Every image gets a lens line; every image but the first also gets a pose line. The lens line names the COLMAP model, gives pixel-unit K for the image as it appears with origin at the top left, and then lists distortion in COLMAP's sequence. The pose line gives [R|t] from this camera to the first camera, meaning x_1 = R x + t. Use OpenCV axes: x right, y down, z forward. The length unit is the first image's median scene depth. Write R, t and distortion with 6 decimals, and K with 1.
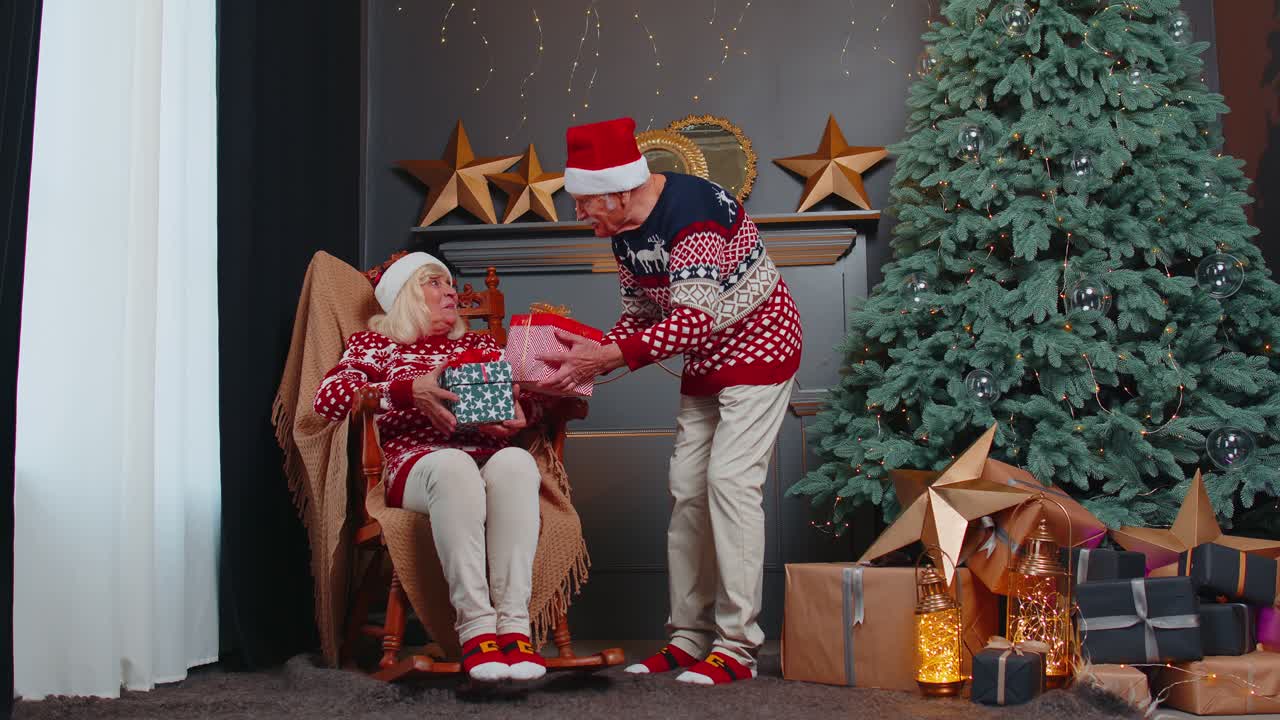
lens RADIAL K [[1385.3, 0, 640.0], [0, 1385.3, 360.0], [0, 0, 1]] dist [-0.024798, 0.009594]
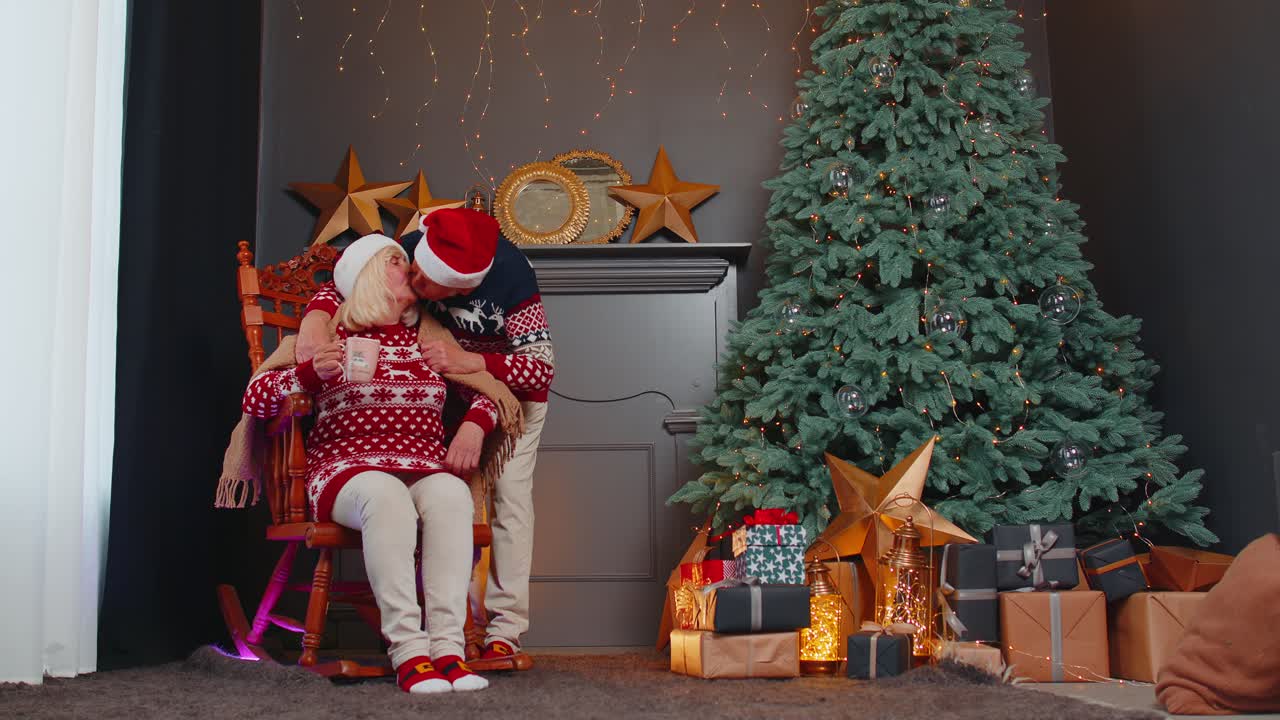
lens RADIAL K [[1385.3, 0, 640.0], [0, 1385.3, 360.0], [0, 0, 1]] dist [-0.024798, 0.009594]
pose [[0.992812, 0.018804, 0.118194, -0.048076], [-0.014915, 0.999321, -0.033697, 0.025718], [-0.118747, 0.031692, 0.992419, -0.069579]]
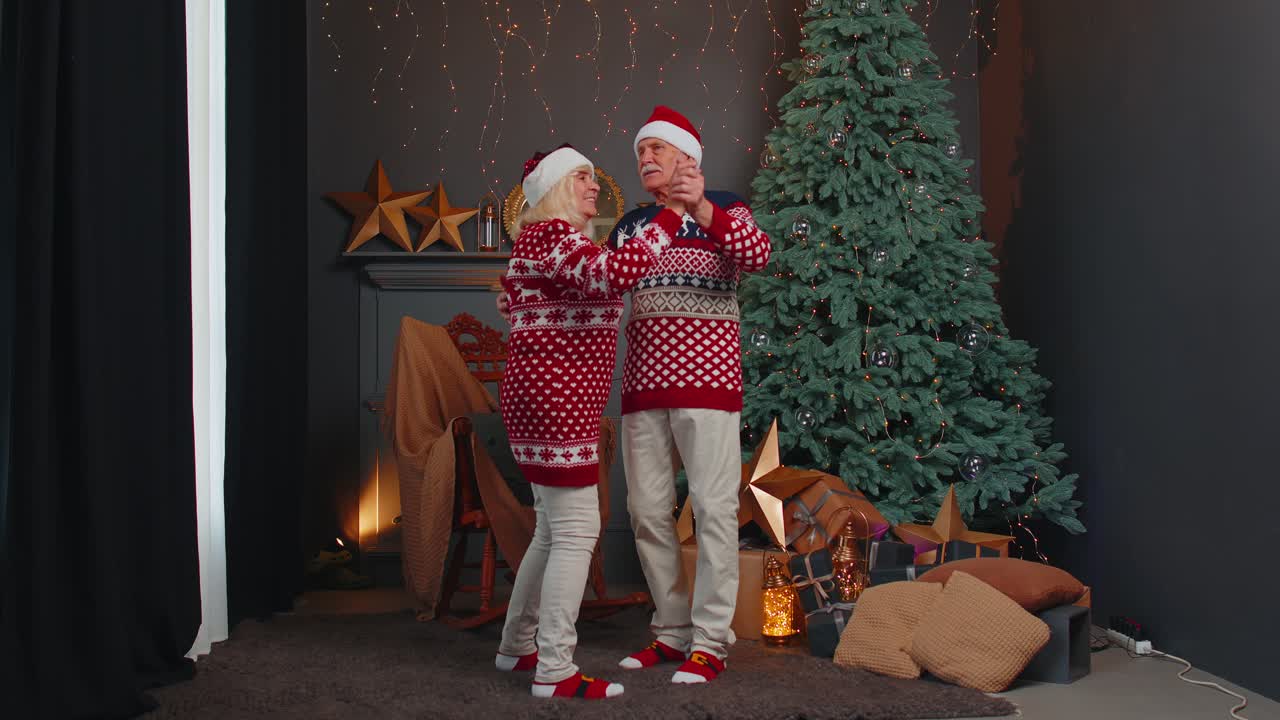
lens RADIAL K [[1385.3, 0, 640.0], [0, 1385.3, 360.0], [0, 0, 1]] dist [-0.024798, 0.009594]
pose [[0.986196, 0.014781, 0.164921, -0.140939], [-0.027706, 0.996696, 0.076350, -0.134113], [-0.163247, -0.079865, 0.983347, -0.320540]]
